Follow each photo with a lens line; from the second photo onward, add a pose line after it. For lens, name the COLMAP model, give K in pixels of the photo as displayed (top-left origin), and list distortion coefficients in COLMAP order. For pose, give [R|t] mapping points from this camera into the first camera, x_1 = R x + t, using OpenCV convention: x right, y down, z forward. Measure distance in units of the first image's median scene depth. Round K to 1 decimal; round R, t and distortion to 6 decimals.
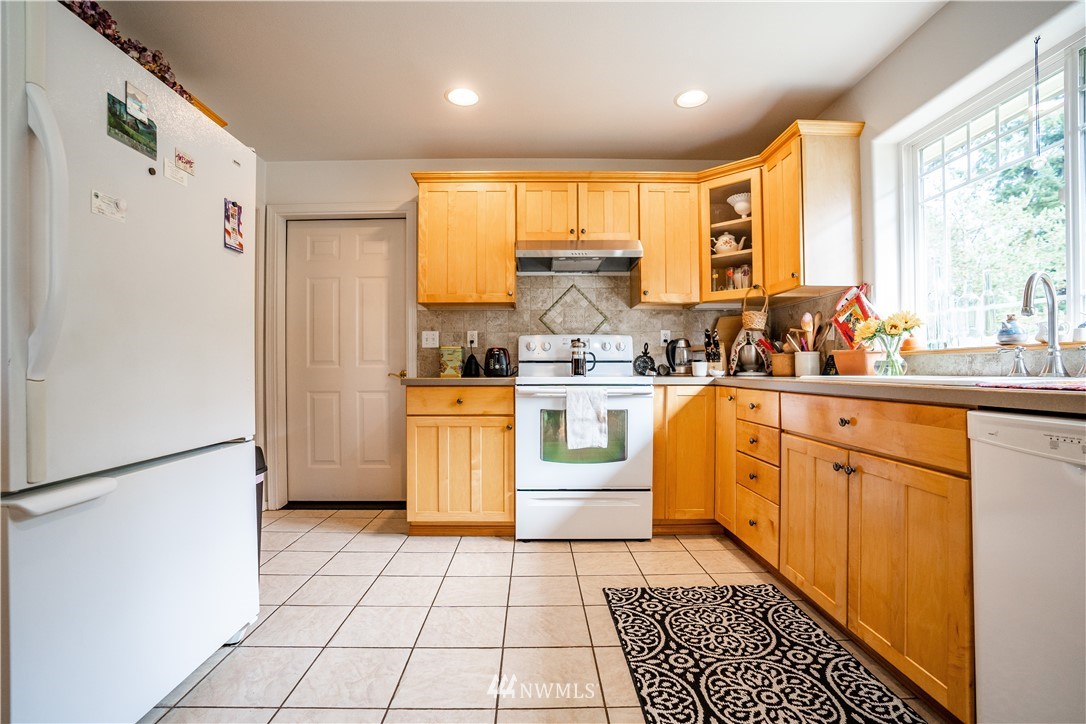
lens RADIAL K [[502.6, 0, 539.0], [0, 502.6, 366.6], [0, 0, 1]] dist [-0.057483, 0.016947]
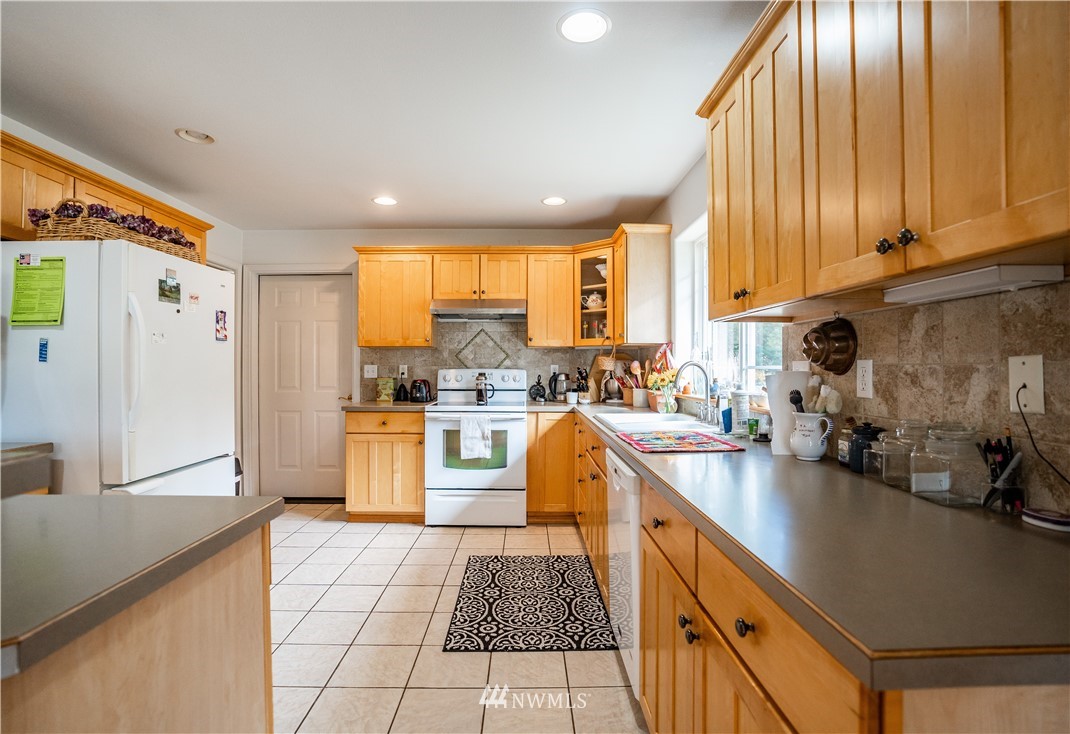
lens RADIAL K [[530.1, 0, 530.1], [0, 530.1, 363.4], [0, 0, 1]] dist [-0.047095, 0.004253]
pose [[0.999984, 0.003693, -0.004171, 0.248417], [-0.003693, 0.999993, -0.000033, -0.096580], [0.004170, 0.000049, 0.999991, -0.439485]]
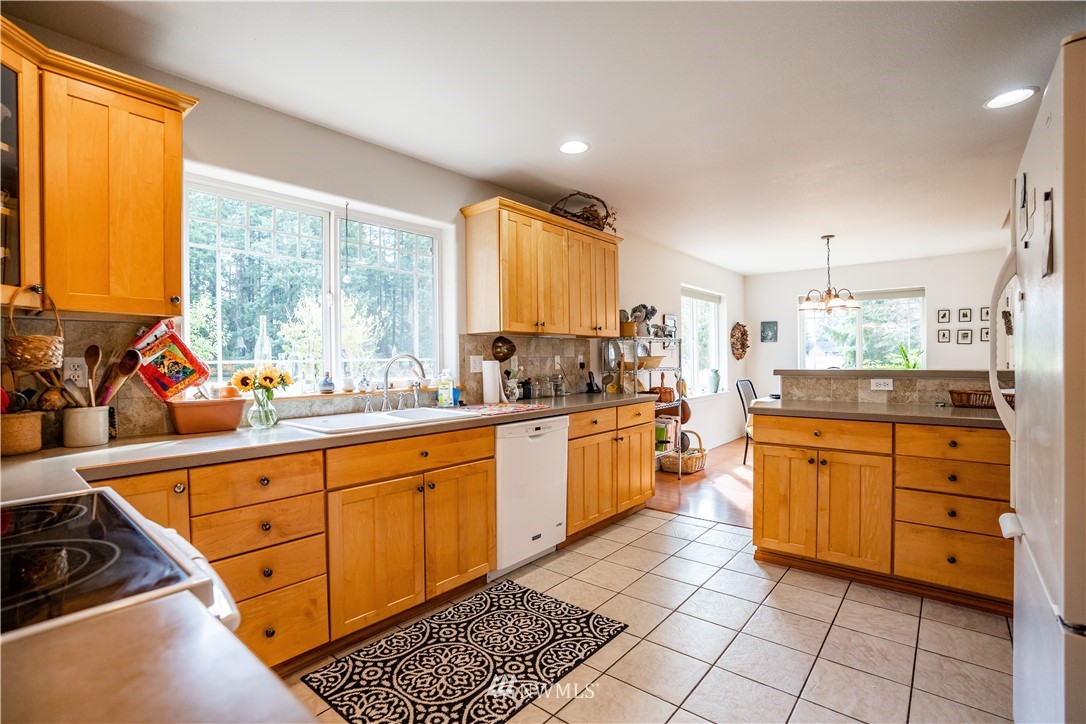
lens RADIAL K [[502.6, 0, 535.5], [0, 502.6, 362.3], [0, 0, 1]] dist [-0.057483, 0.016947]
pose [[-0.752793, 0.009011, 0.658195, -0.318335], [0.010802, 0.999941, -0.001334, -0.080913], [-0.658168, 0.006106, -0.752846, 1.097753]]
